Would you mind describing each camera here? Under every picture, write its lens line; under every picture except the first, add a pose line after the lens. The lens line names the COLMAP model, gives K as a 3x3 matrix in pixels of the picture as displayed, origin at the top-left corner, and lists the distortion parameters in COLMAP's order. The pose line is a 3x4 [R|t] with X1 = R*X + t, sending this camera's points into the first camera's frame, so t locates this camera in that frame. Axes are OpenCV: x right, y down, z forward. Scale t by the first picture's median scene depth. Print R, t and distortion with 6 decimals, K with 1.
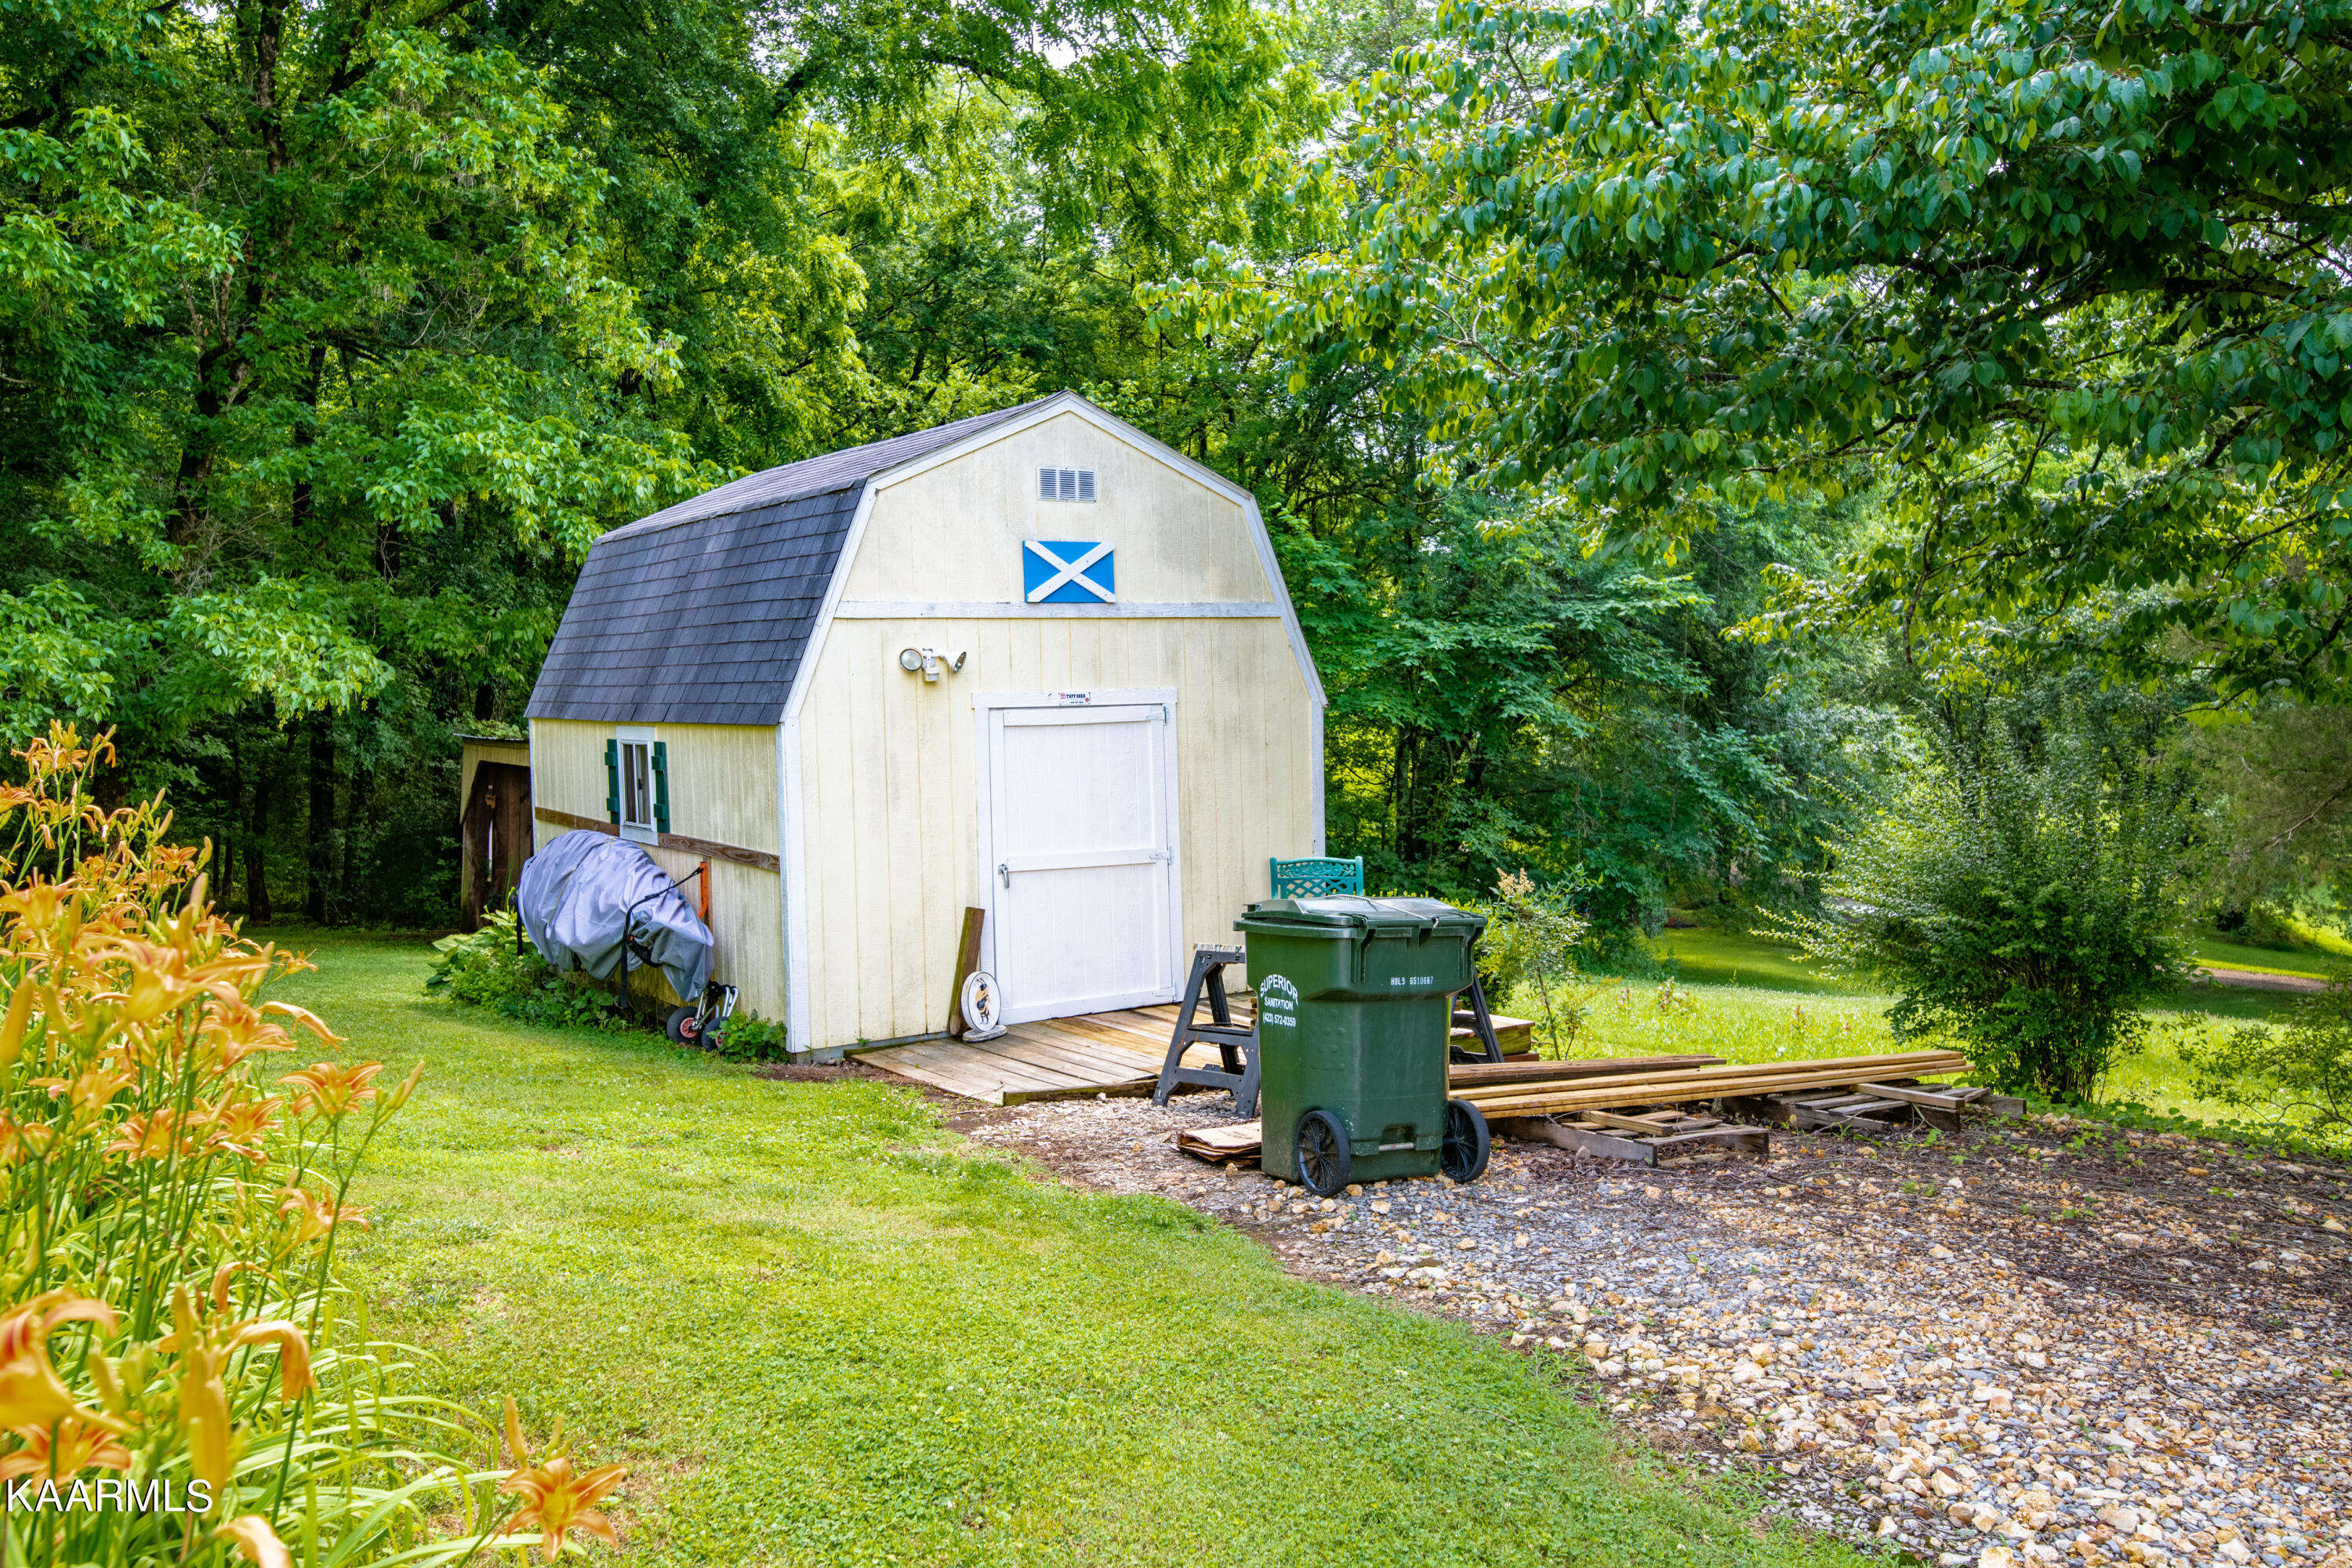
lens RADIAL K [[2050.3, 0, 1184.7], [0, 2050.3, 787.7], [0, 0, 1]] dist [0.054040, -0.003697]
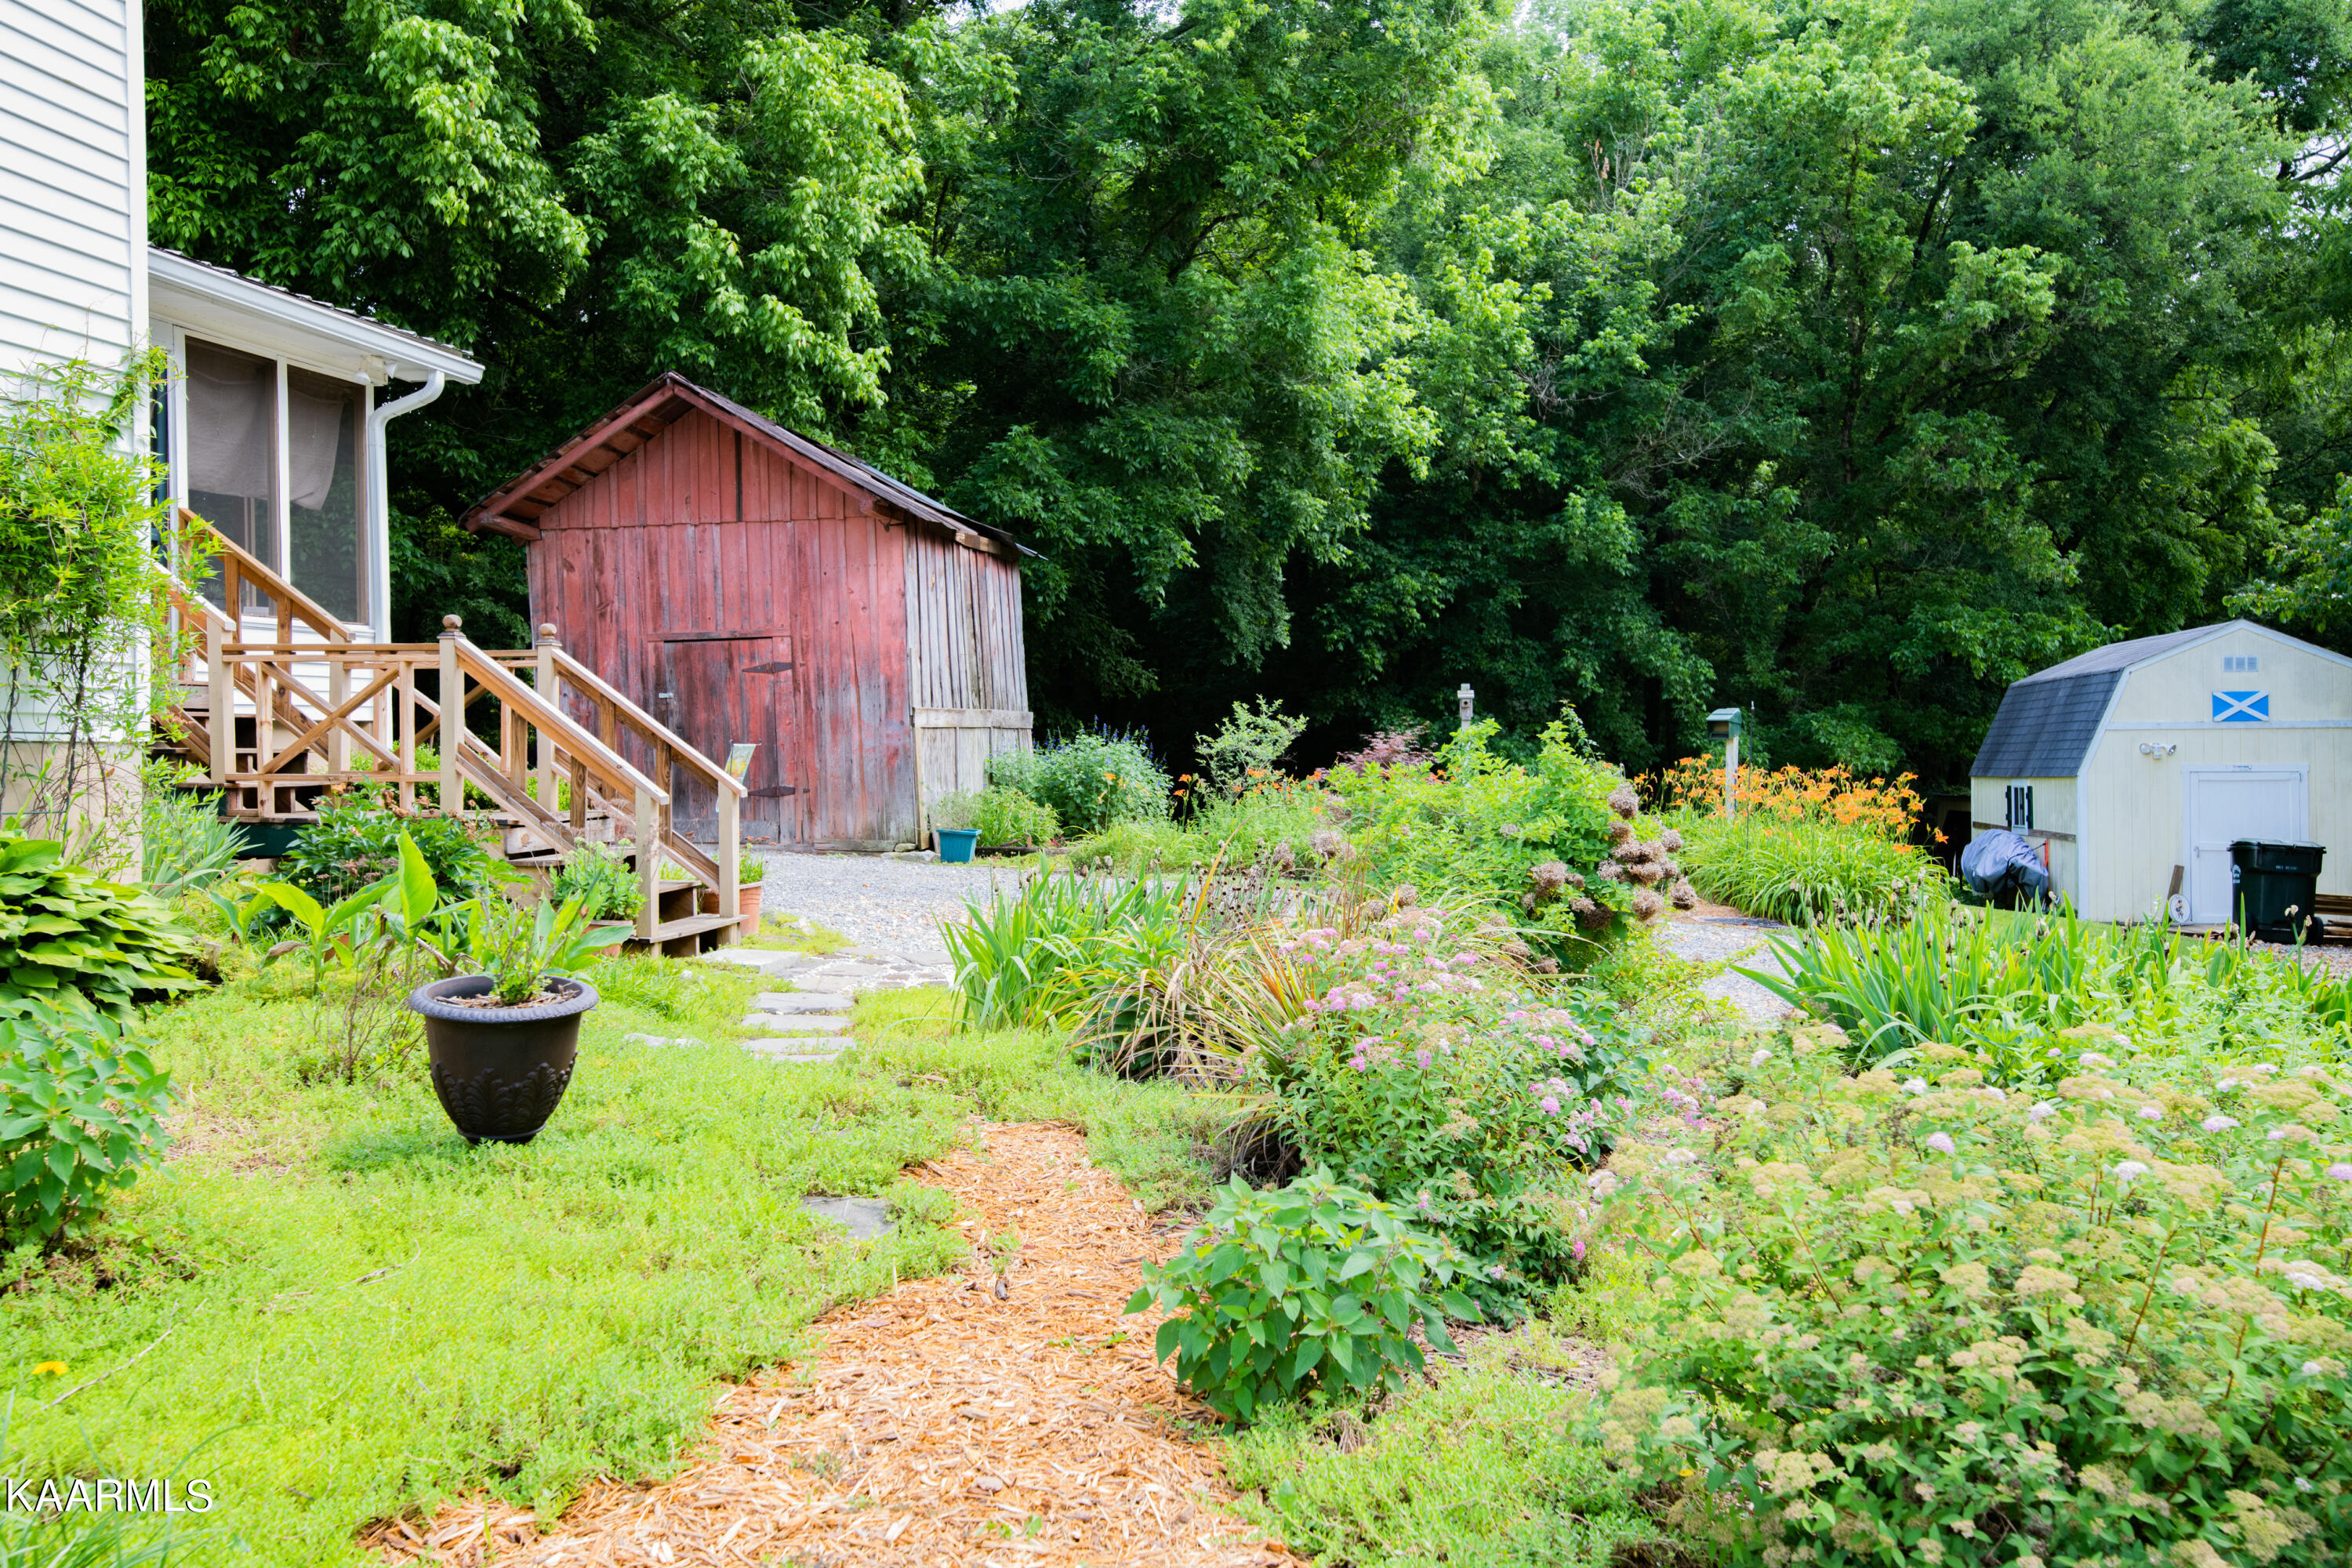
lens RADIAL K [[2050.3, 0, 1183.9], [0, 2050.3, 790.5], [0, 0, 1]] dist [0.054040, -0.003697]
pose [[0.773430, 0.021387, -0.633521, 0.420797], [-0.046017, 0.998688, -0.022466, 0.070283], [0.632209, 0.046529, 0.773400, -1.200382]]
